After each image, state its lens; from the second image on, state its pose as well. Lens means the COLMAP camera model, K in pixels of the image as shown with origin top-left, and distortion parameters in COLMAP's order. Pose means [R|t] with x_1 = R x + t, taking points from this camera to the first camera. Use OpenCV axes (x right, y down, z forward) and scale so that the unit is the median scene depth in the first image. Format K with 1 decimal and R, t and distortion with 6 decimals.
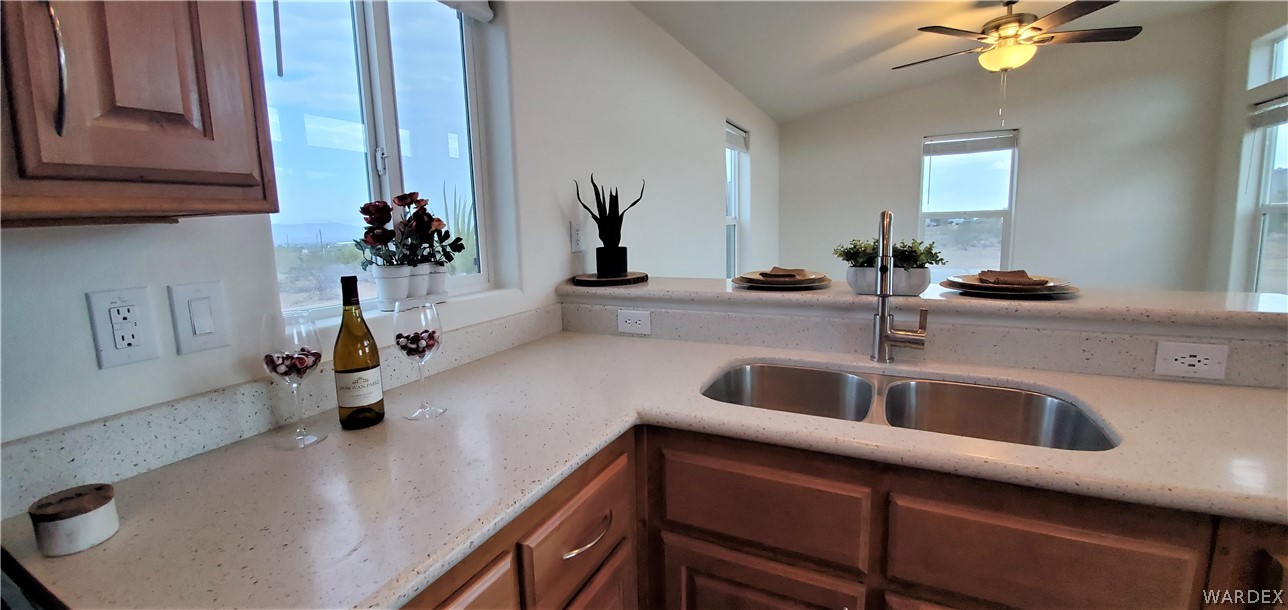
lens RADIAL K [[514.6, 0, 642.2], [0, 514.6, 291.5], [0, 0, 1]] dist [0.007553, -0.010633]
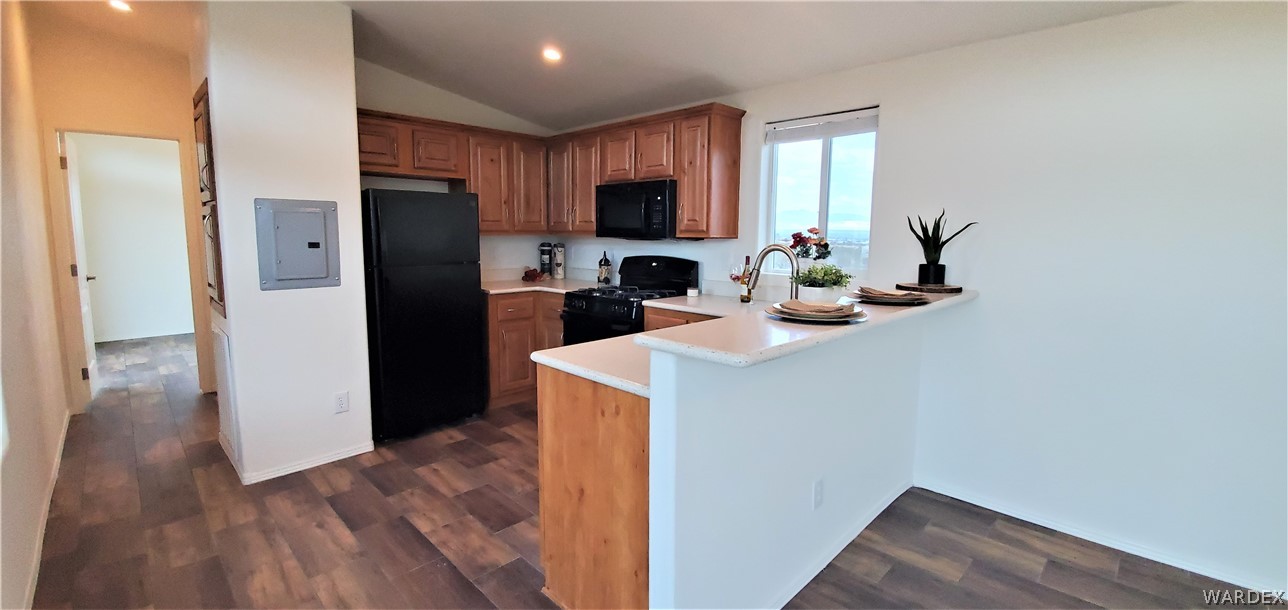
lens RADIAL K [[514.6, 0, 638.2], [0, 514.6, 293.2], [0, 0, 1]] dist [0.007553, -0.010633]
pose [[-0.322160, 0.132748, -0.937332, 1.710464], [-0.125133, 0.975461, 0.181155, -0.188263], [0.938379, 0.175652, -0.297644, 0.836394]]
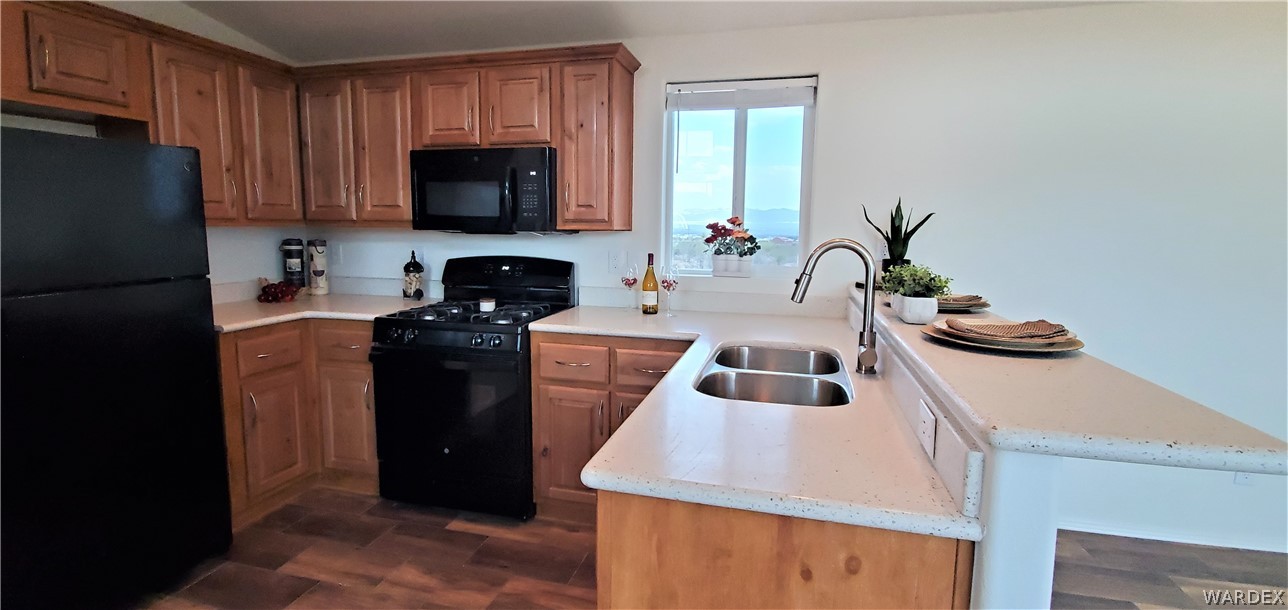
lens RADIAL K [[570.0, 0, 642.0], [0, 570.0, 291.2], [0, 0, 1]] dist [0.004615, -0.008639]
pose [[0.194679, 0.139520, -0.970894, 1.319345], [-0.143858, 0.983190, 0.112441, -0.092592], [0.970260, 0.117781, 0.211477, 0.208867]]
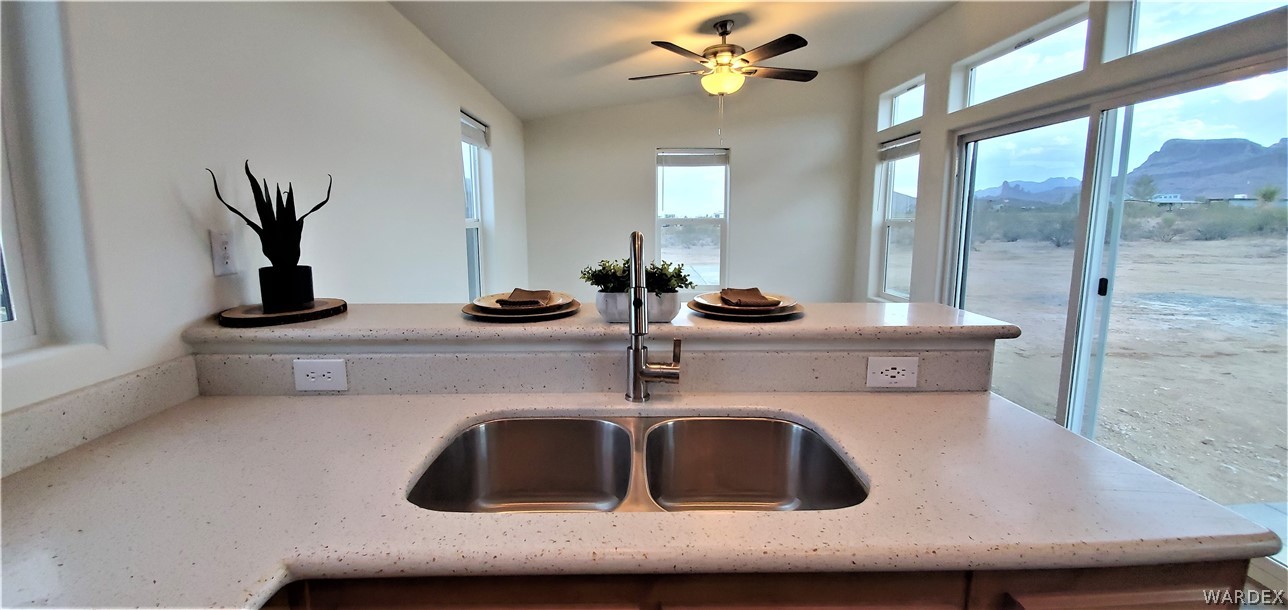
lens RADIAL K [[514.6, 0, 642.0], [0, 514.6, 287.9], [0, 0, 1]] dist [0.007553, -0.010633]
pose [[0.891154, -0.036782, 0.452208, 0.067928], [0.037716, 0.999264, 0.006953, -0.052916], [-0.452131, 0.010860, 0.891886, 0.176127]]
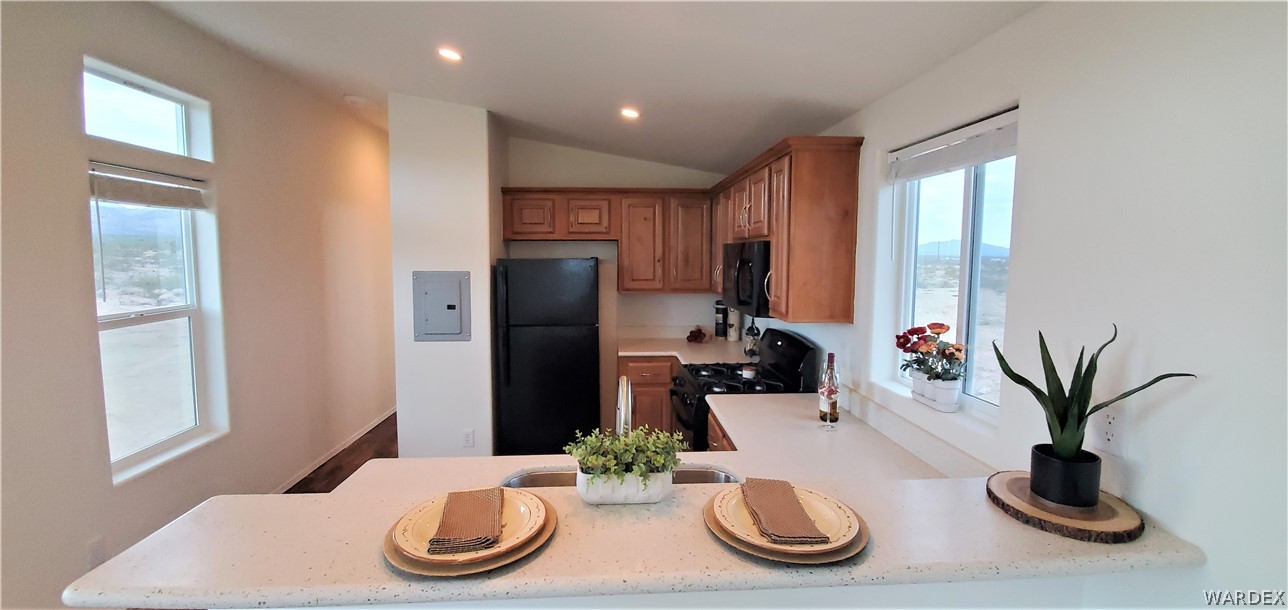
lens RADIAL K [[514.6, 0, 640.3], [0, 514.6, 291.4], [0, 0, 1]] dist [0.007553, -0.010633]
pose [[-0.871450, 0.057360, -0.487119, 0.744314], [-0.045759, 0.979299, 0.197179, -0.424007], [0.488346, 0.194122, -0.850785, 1.475612]]
